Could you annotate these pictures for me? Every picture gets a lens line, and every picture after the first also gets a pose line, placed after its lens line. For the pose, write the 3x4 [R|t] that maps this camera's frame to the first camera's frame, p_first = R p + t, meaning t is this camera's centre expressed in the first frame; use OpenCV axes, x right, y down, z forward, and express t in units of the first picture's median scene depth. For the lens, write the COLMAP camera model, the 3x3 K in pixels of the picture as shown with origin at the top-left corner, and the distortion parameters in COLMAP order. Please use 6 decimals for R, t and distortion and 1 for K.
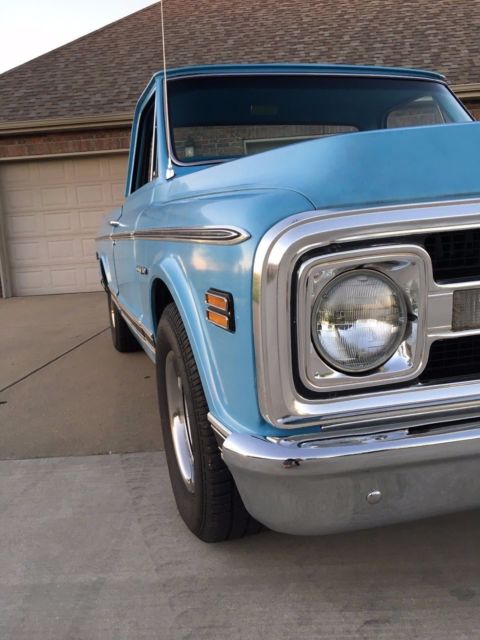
lens RADIAL K [[557.5, 0, 240.0], [0, 557.5, 320.0], [0, 0, 1]] dist [0.090061, -0.134711]
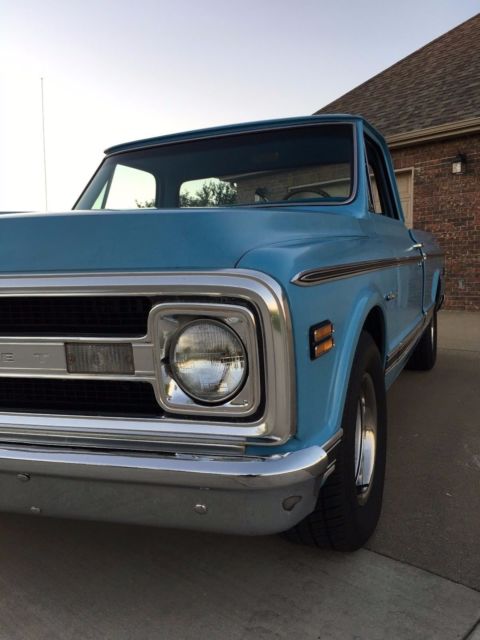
lens RADIAL K [[557.5, 0, 240.0], [0, 557.5, 320.0], [0, 0, 1]] dist [0.090061, -0.134711]
pose [[0.766450, 0.098964, -0.634634, 0.243418], [-0.107001, 0.993925, 0.025766, -0.028679], [0.633329, 0.048158, 0.772383, 0.045398]]
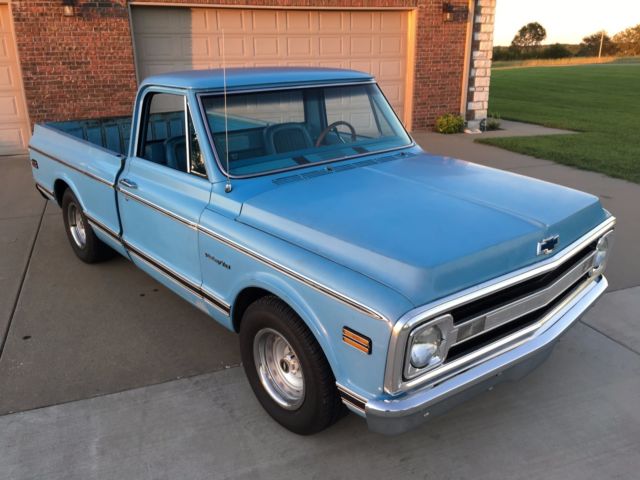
lens RADIAL K [[557.5, 0, 321.6], [0, 557.5, 242.1], [0, 0, 1]] dist [0.090061, -0.134711]
pose [[0.914126, -0.081300, 0.397194, -0.105445], [0.007227, 0.982800, 0.184533, -0.084607], [-0.405365, -0.165816, 0.898991, -0.082243]]
